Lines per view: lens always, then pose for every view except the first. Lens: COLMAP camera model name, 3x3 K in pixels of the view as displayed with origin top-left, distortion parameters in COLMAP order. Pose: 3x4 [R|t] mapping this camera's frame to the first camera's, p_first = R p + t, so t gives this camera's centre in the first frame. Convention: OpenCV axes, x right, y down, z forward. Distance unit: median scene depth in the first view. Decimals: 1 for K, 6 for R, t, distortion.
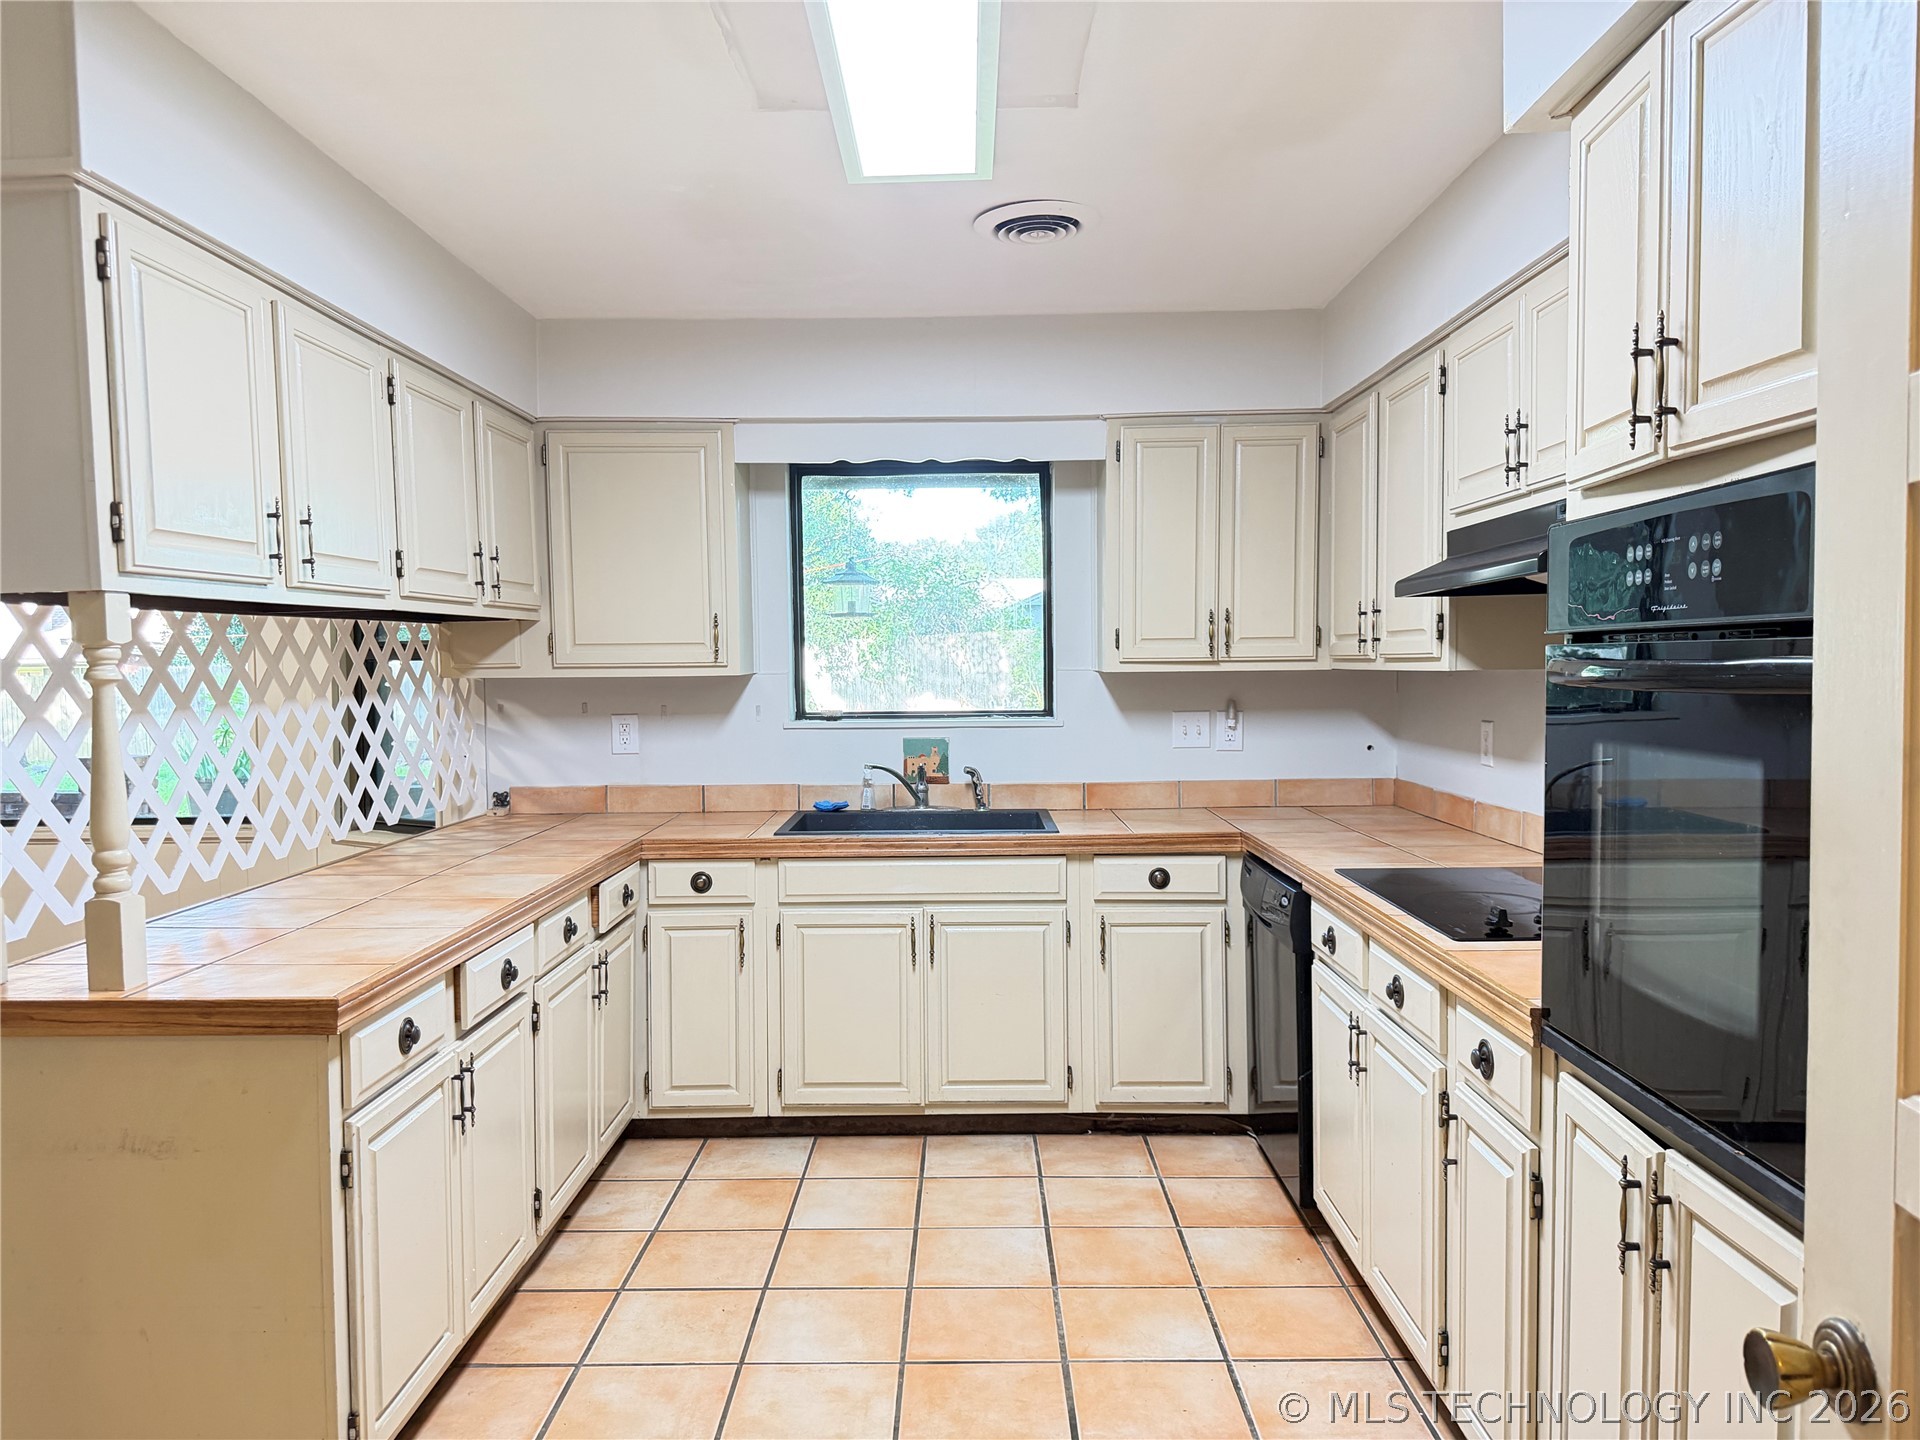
lens RADIAL K [[1356.6, 0, 992.4], [0, 1356.6, 750.2], [0, 0, 1]] dist [0.047201, -0.042559]
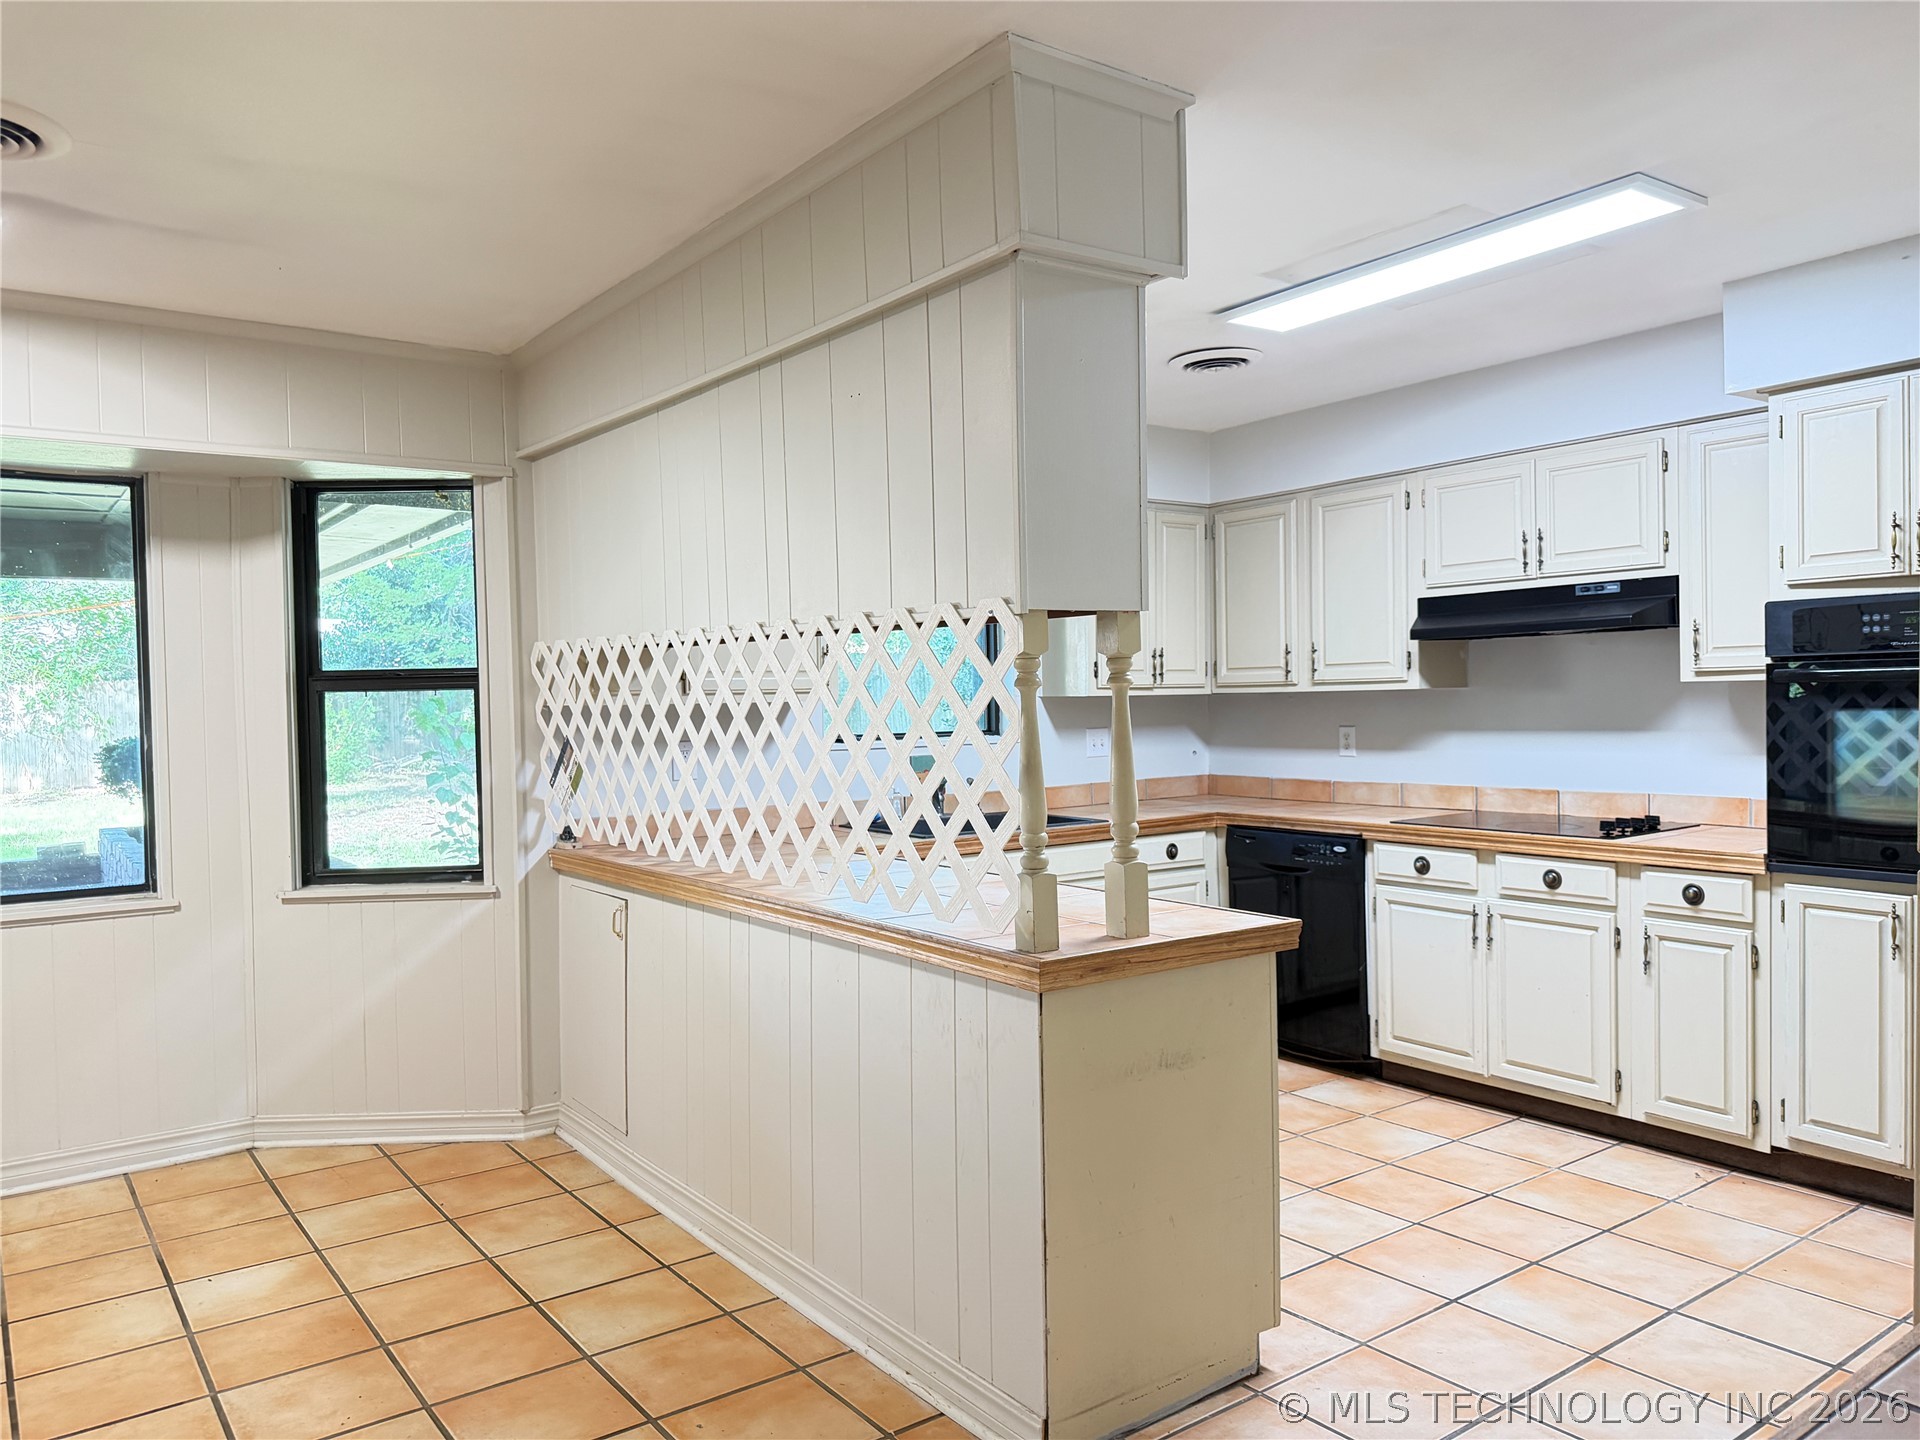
lens RADIAL K [[1356.6, 0, 964.7], [0, 1356.6, 722.8], [0, 0, 1]] dist [0.047201, -0.042559]
pose [[0.813524, -0.020958, 0.581154, -0.786771], [0.052161, 0.997952, -0.037029, 0.008129], [-0.579188, 0.060437, 0.812951, 0.037558]]
